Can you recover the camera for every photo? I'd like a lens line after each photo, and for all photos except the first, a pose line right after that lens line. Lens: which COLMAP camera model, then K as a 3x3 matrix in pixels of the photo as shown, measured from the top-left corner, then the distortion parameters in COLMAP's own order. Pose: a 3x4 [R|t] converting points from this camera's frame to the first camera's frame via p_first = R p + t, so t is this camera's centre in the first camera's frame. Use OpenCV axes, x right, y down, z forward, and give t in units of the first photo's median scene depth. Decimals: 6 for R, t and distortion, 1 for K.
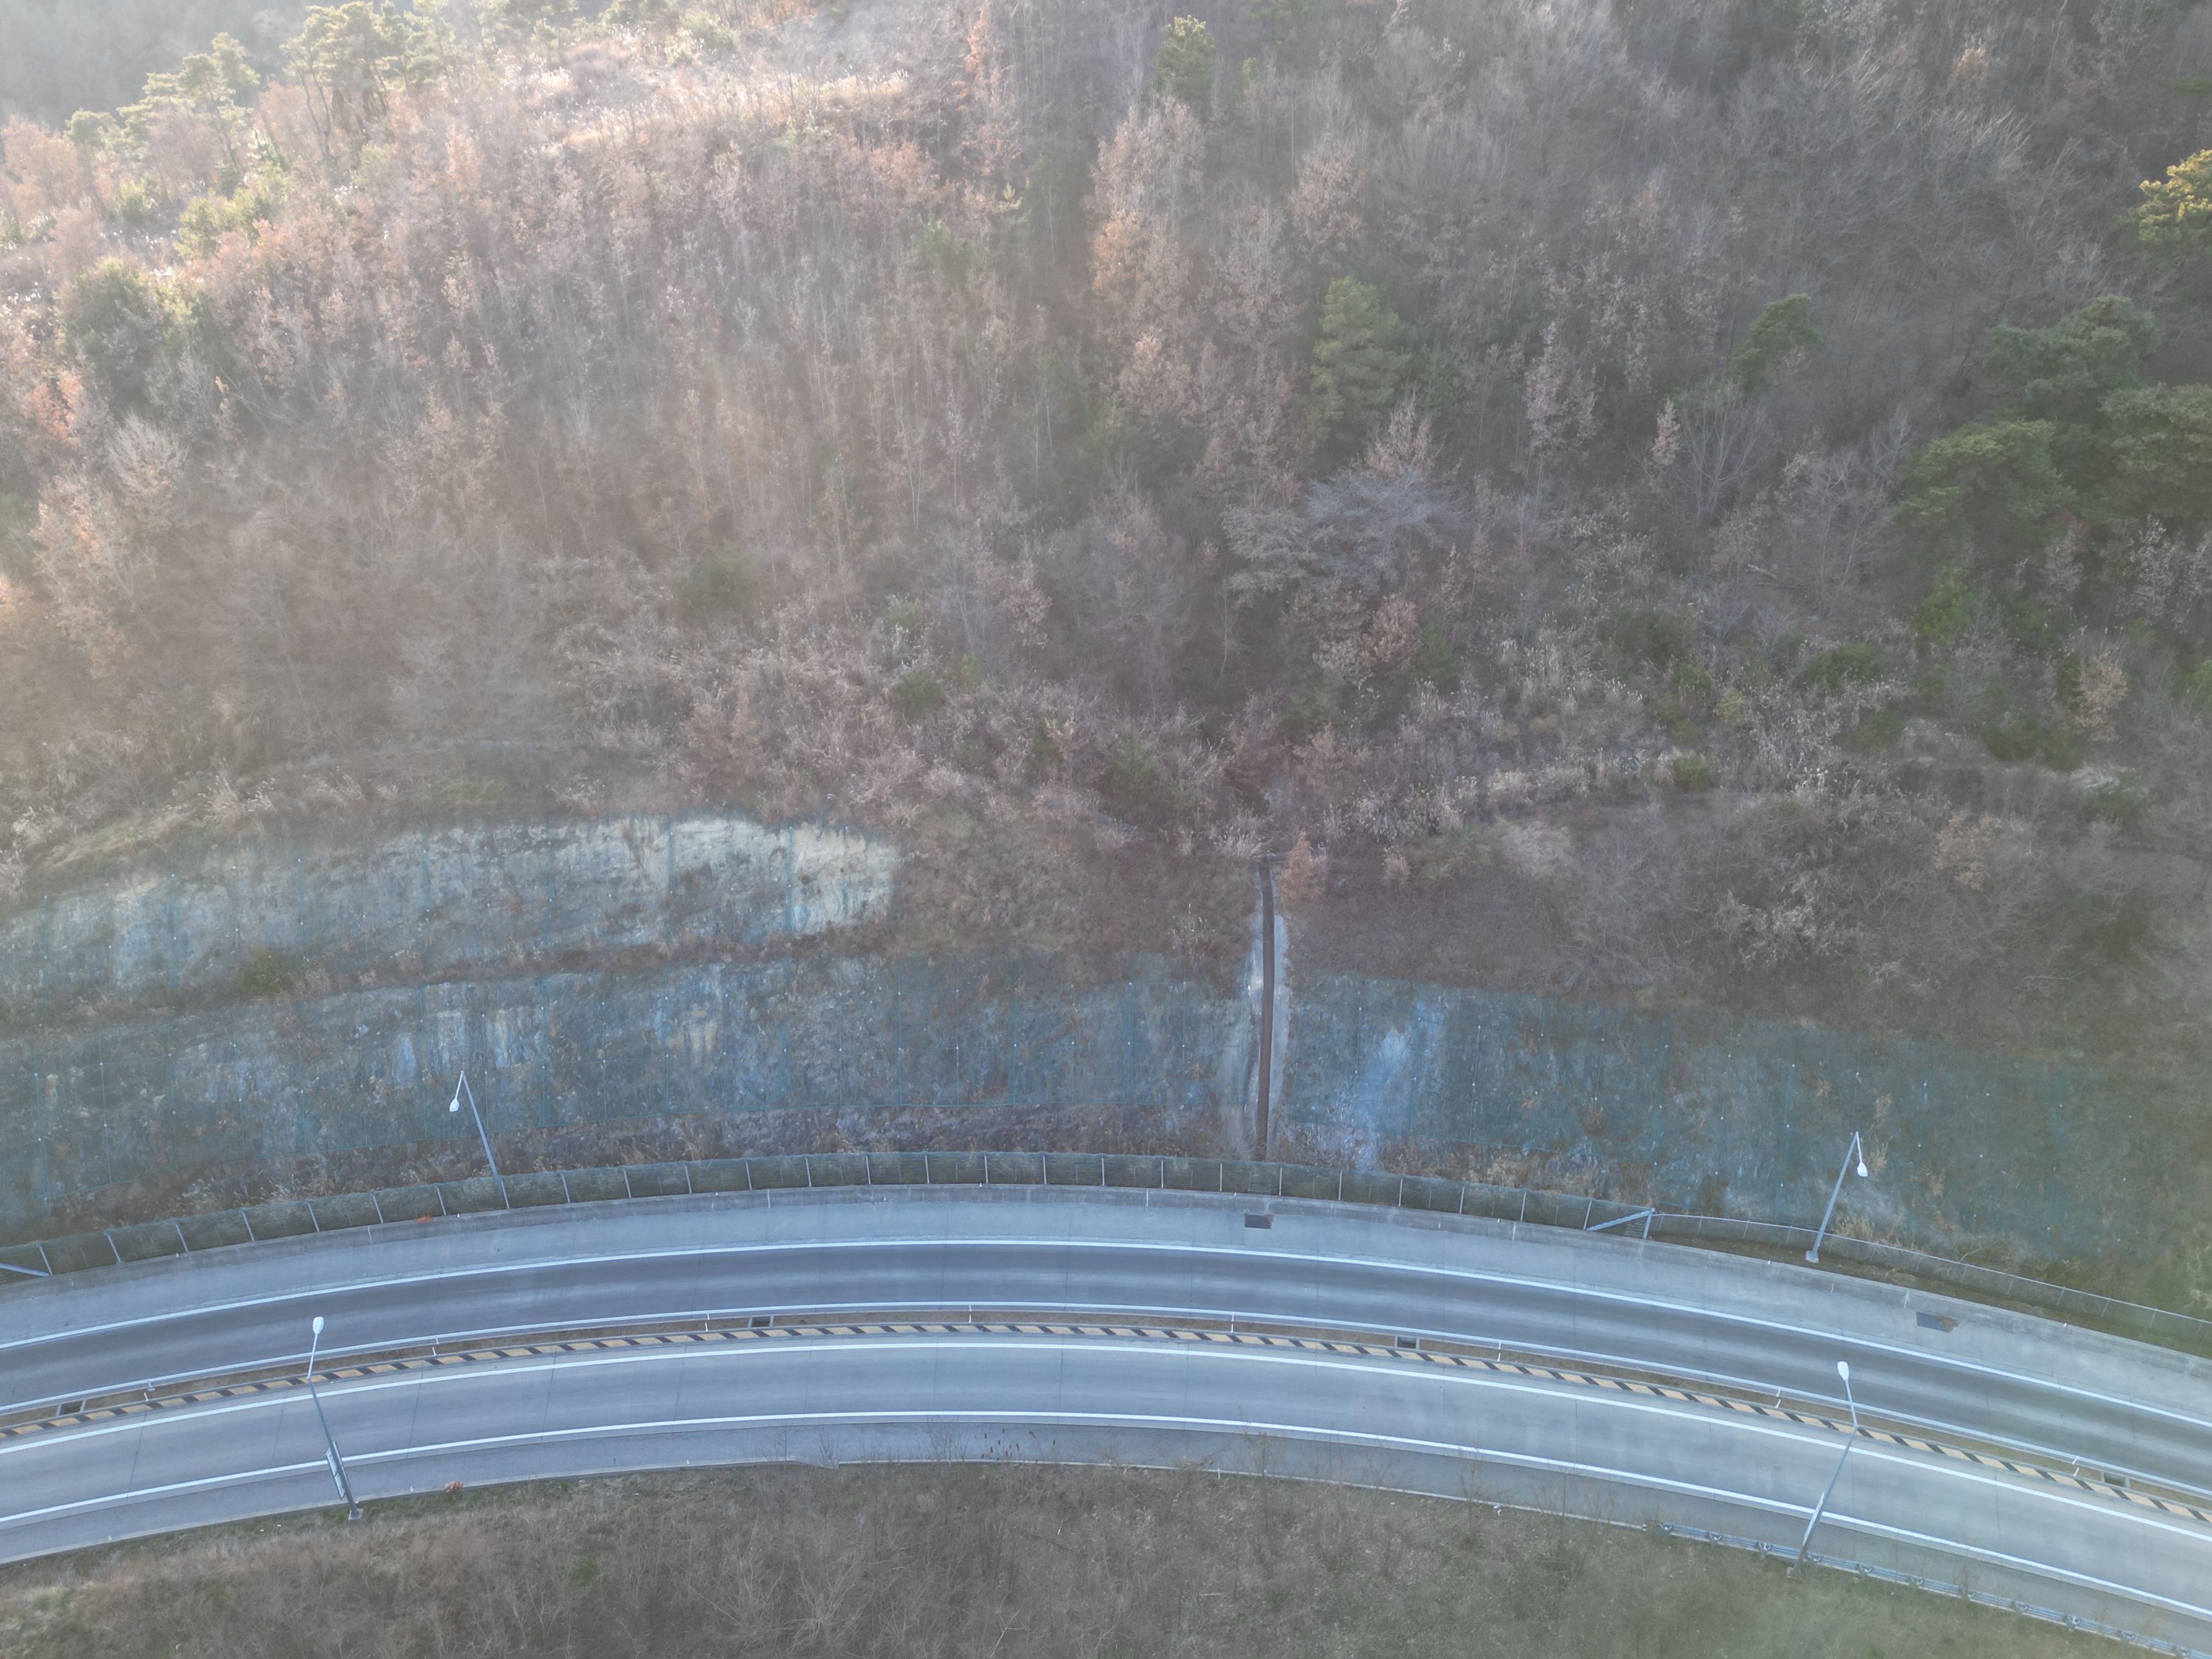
lens RADIAL K [[1797.5, 0, 1106.0], [0, 1797.5, 829.5], [0, 0, 1]] dist [0.176229, -0.441114]
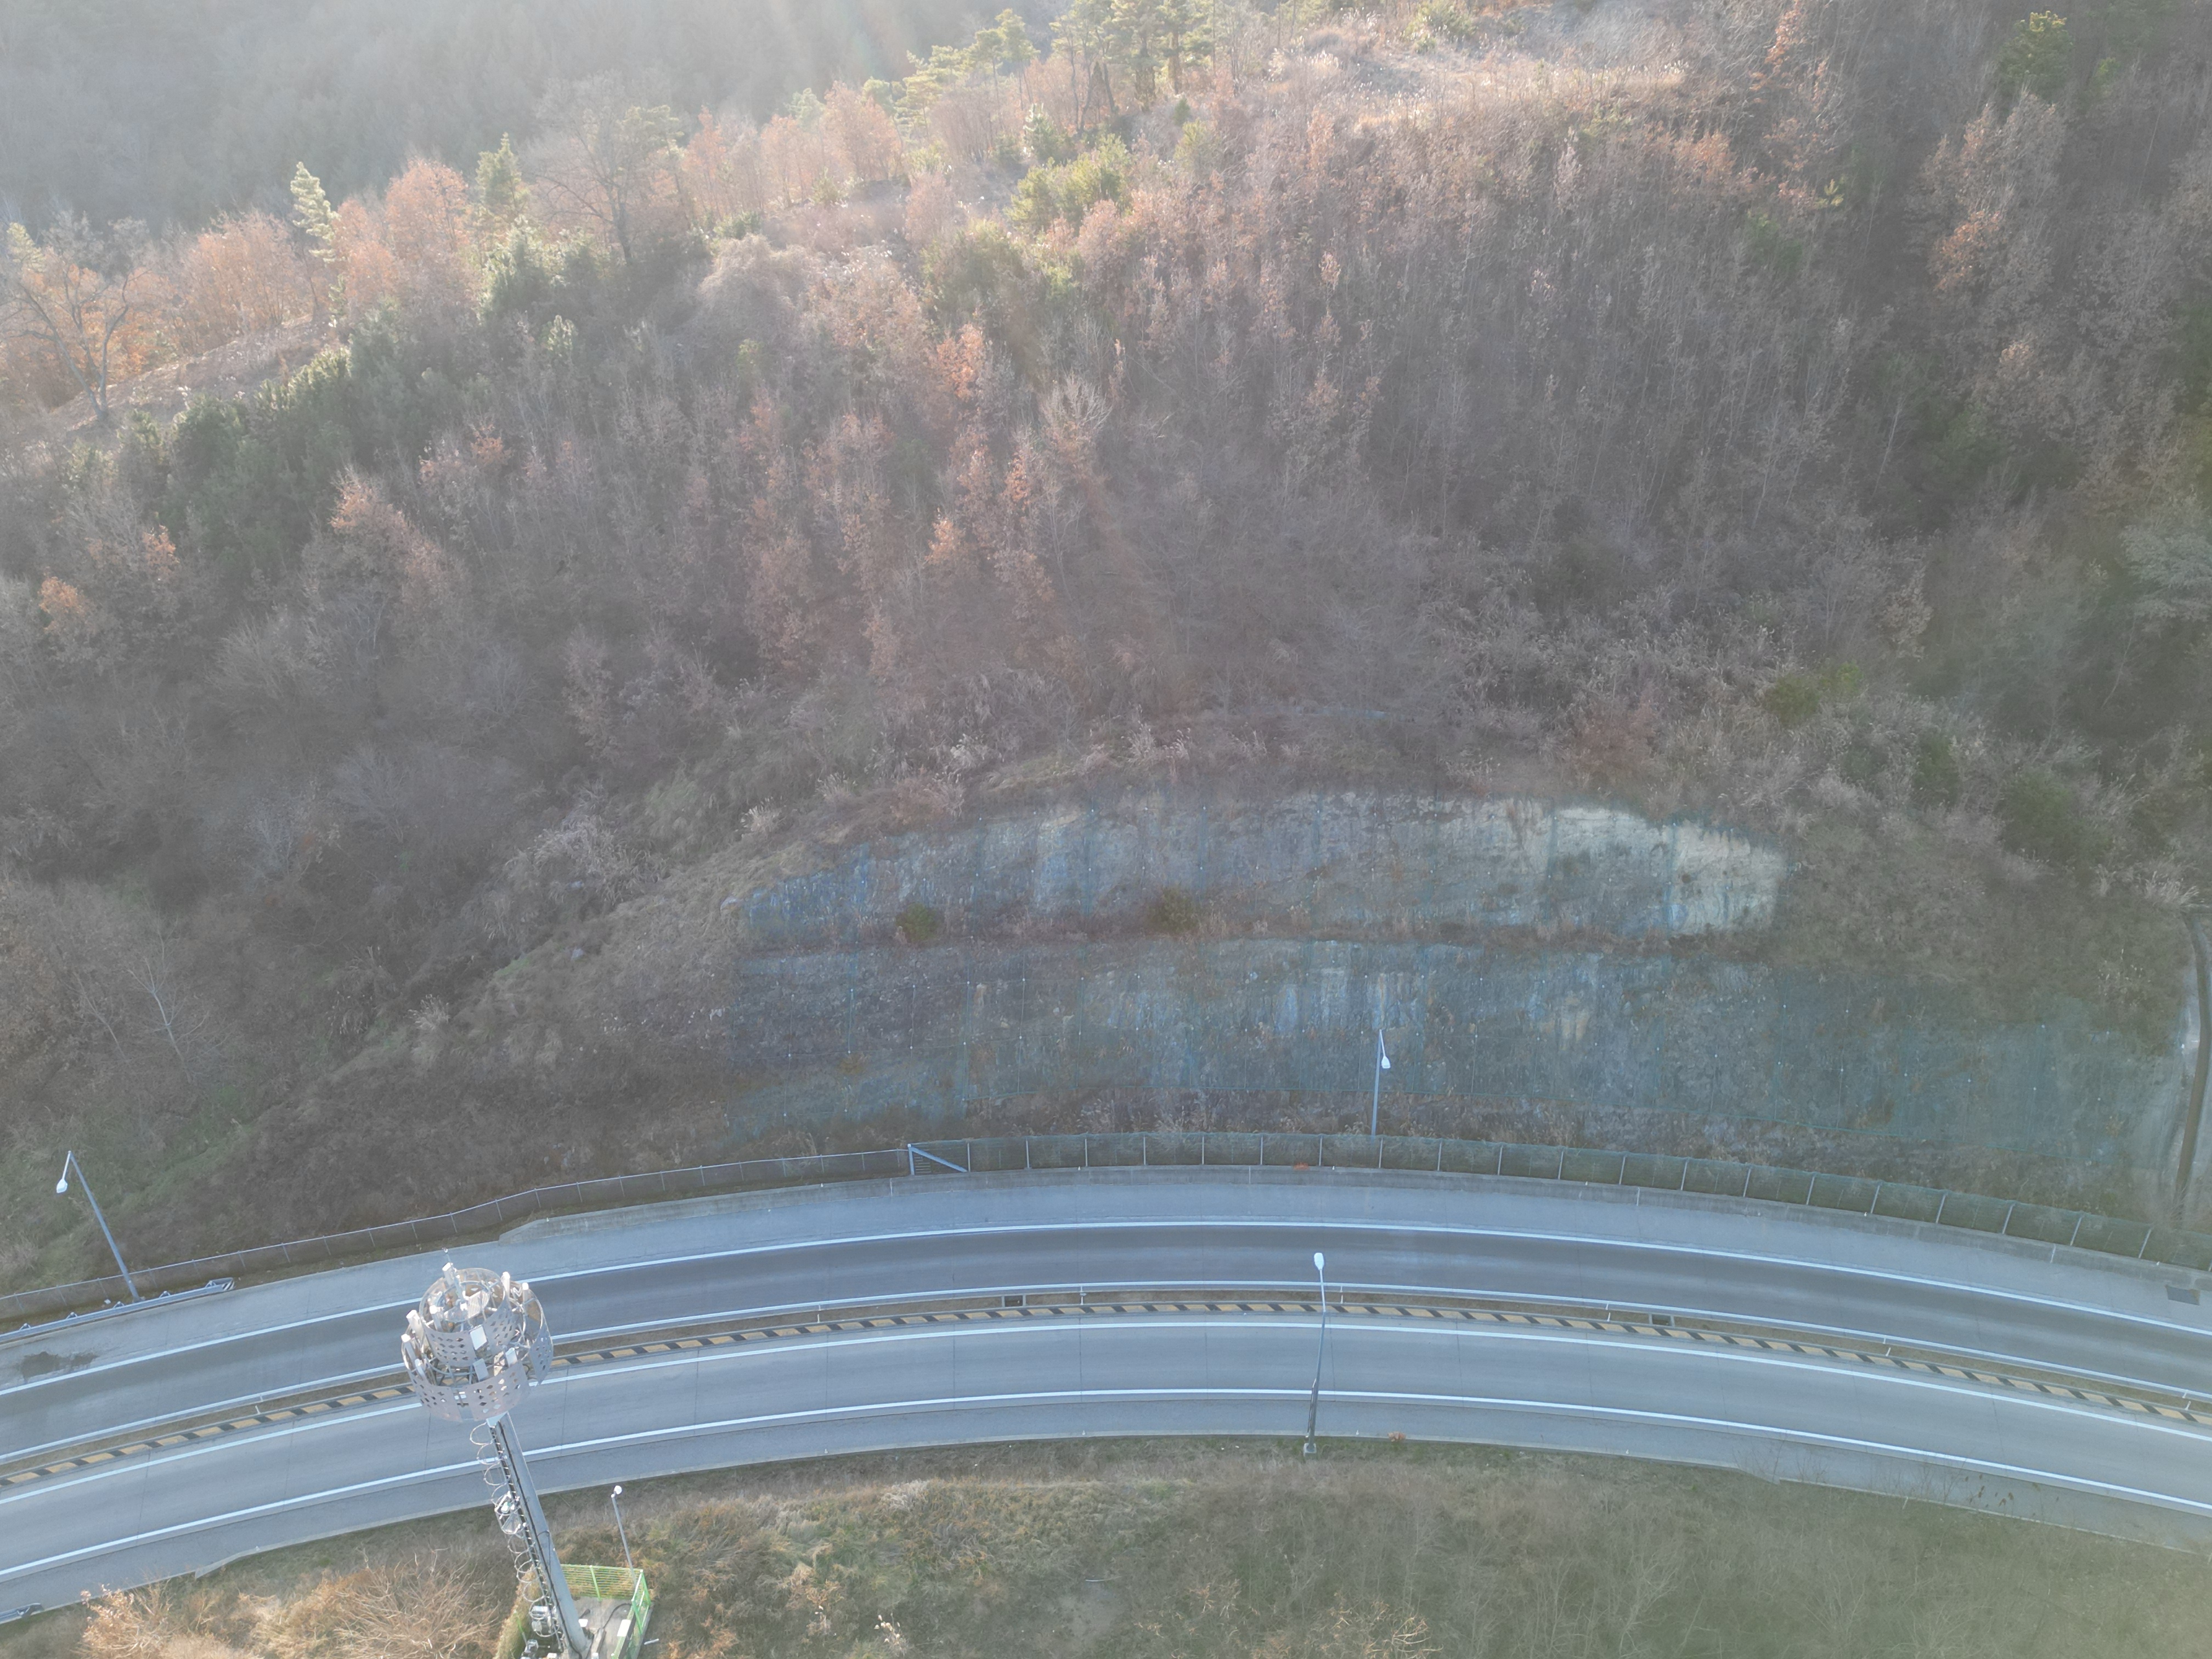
lens RADIAL K [[1806.0, 0, 1106.0], [0, 1806.0, 829.5], [0, 0, 1]] dist [0.094396, -0.105721]
pose [[0.982285, 0.102654, -0.156775, -0.327229], [-0.102365, 0.994697, 0.009935, 0.024105], [0.156964, 0.006289, 0.987584, -0.025620]]
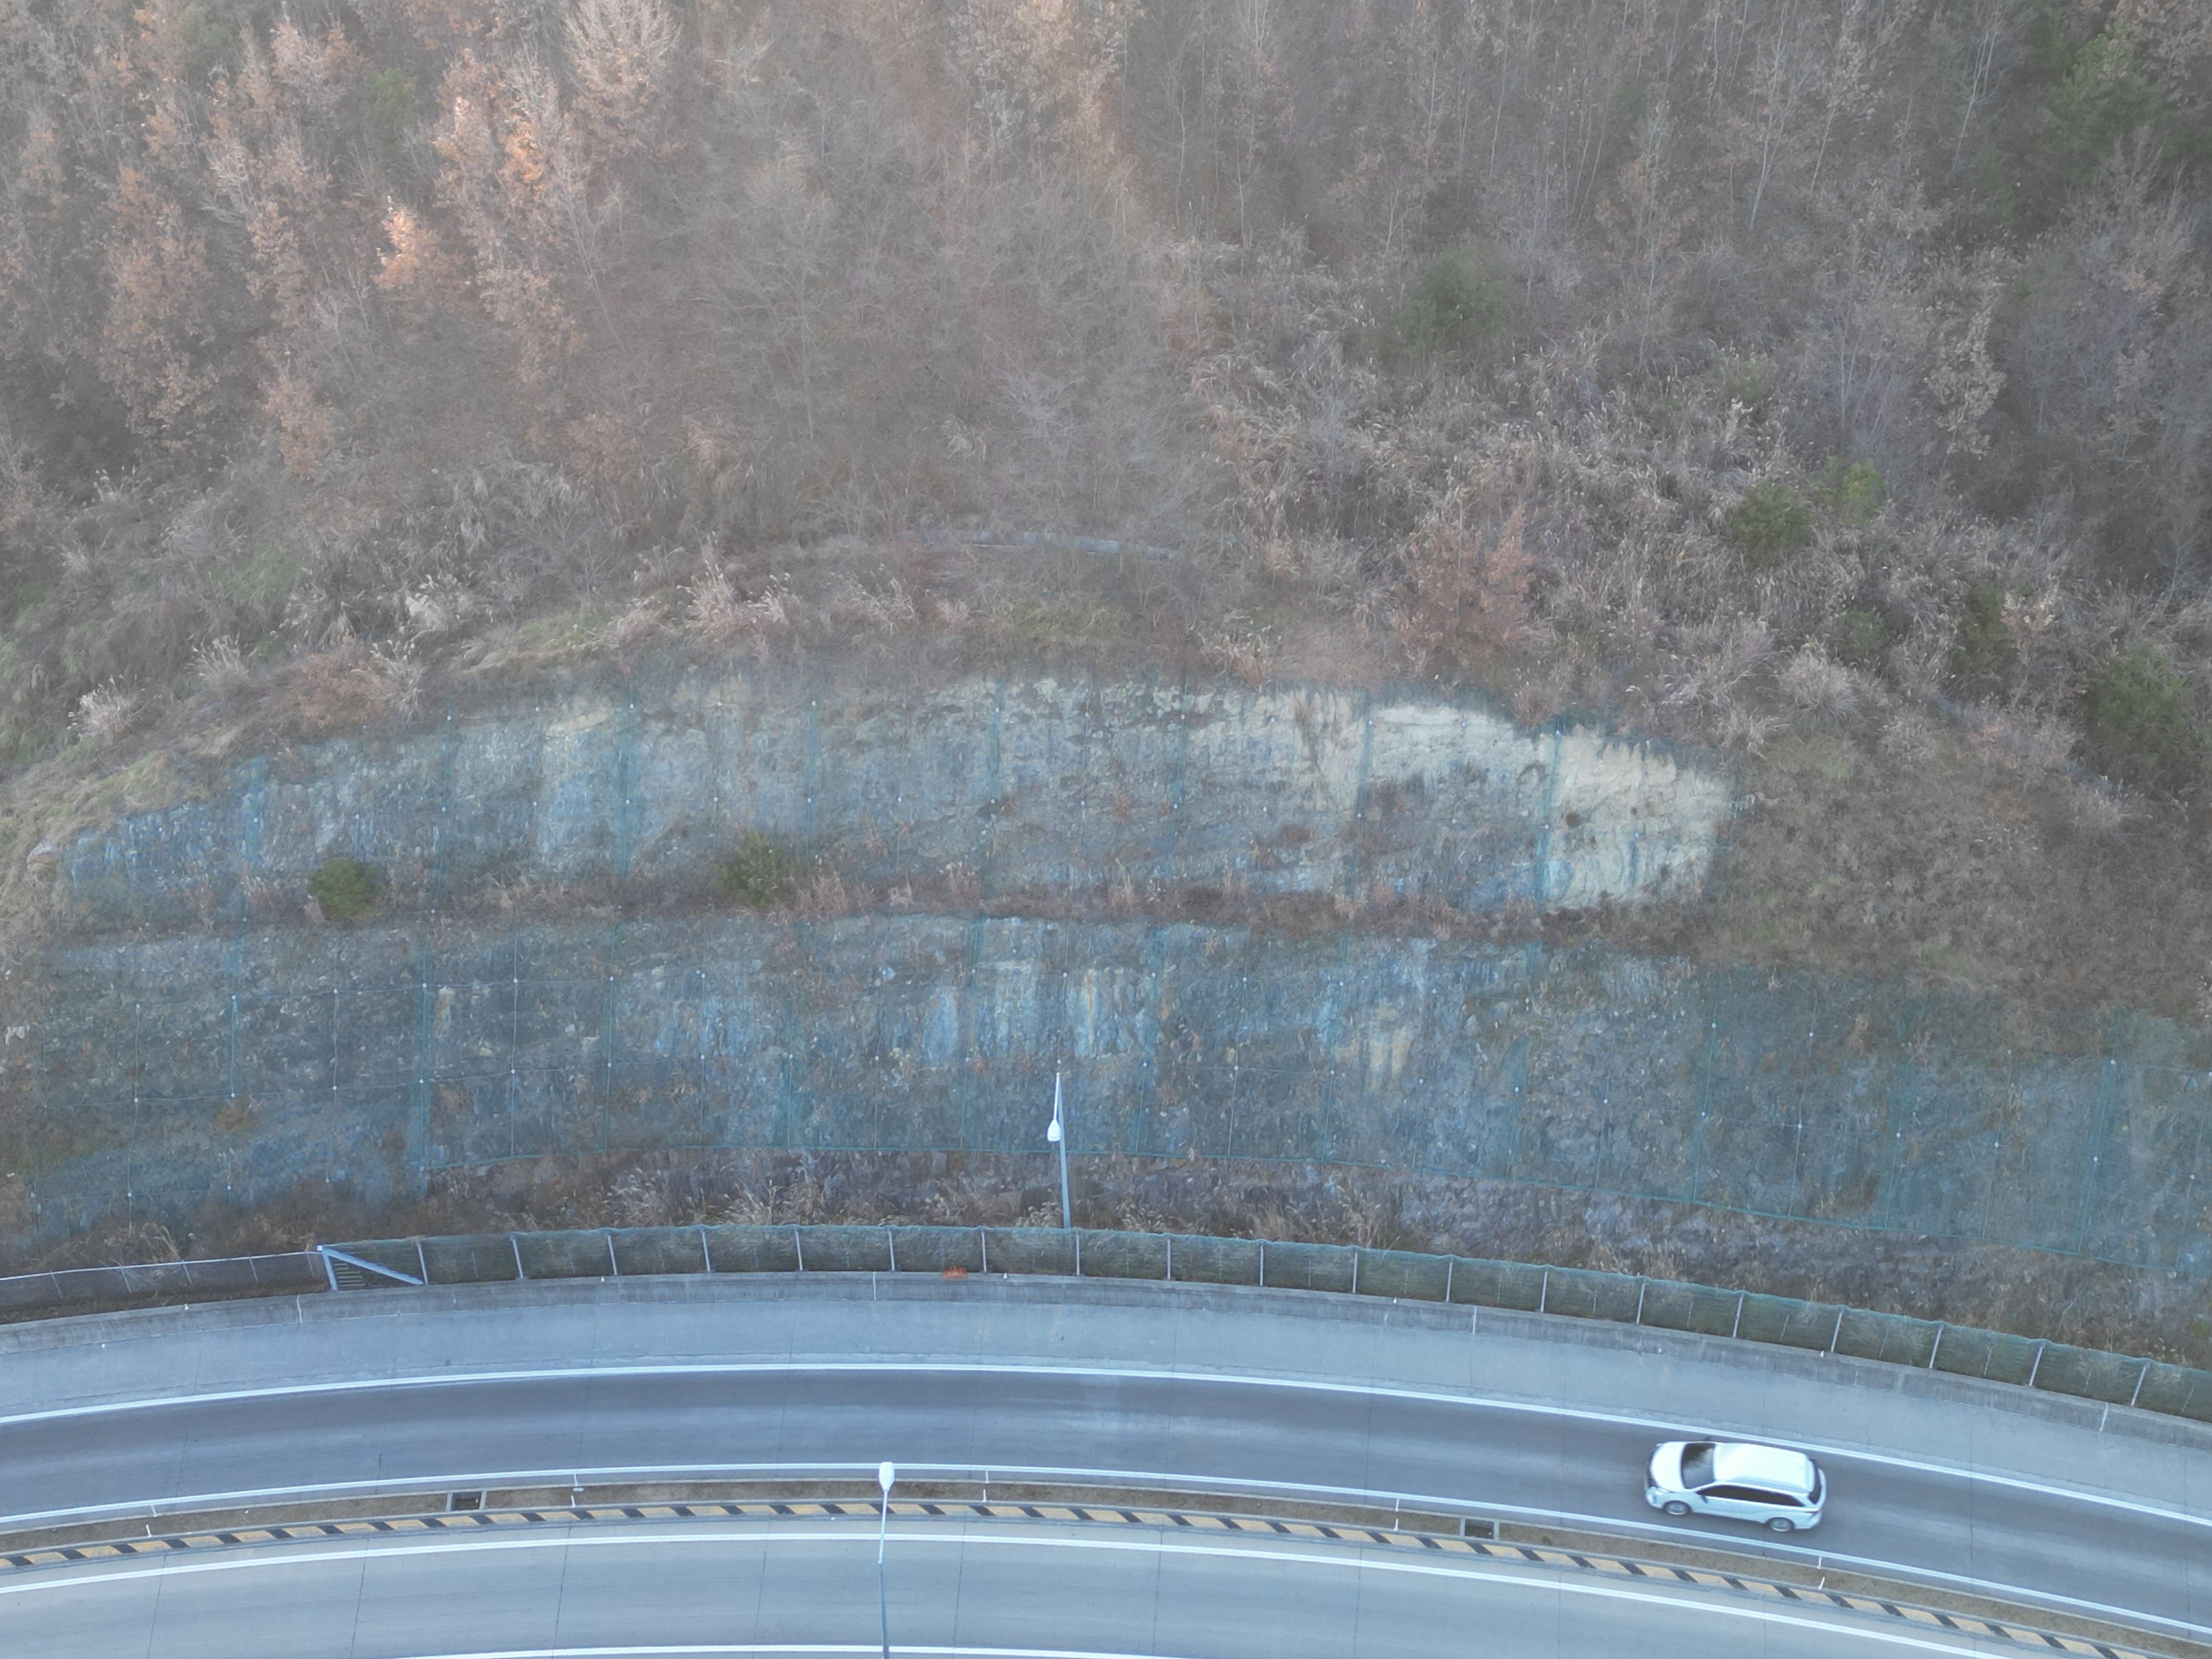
lens RADIAL K [[2635.2, 0, 1106.0], [0, 2635.2, 829.5], [0, 0, 1]] dist [0.185741, -0.499315]
pose [[0.982750, 0.121253, -0.139643, -0.198741], [-0.105866, 0.987961, 0.112811, -0.054591], [0.151640, -0.096081, 0.983755, 0.087439]]
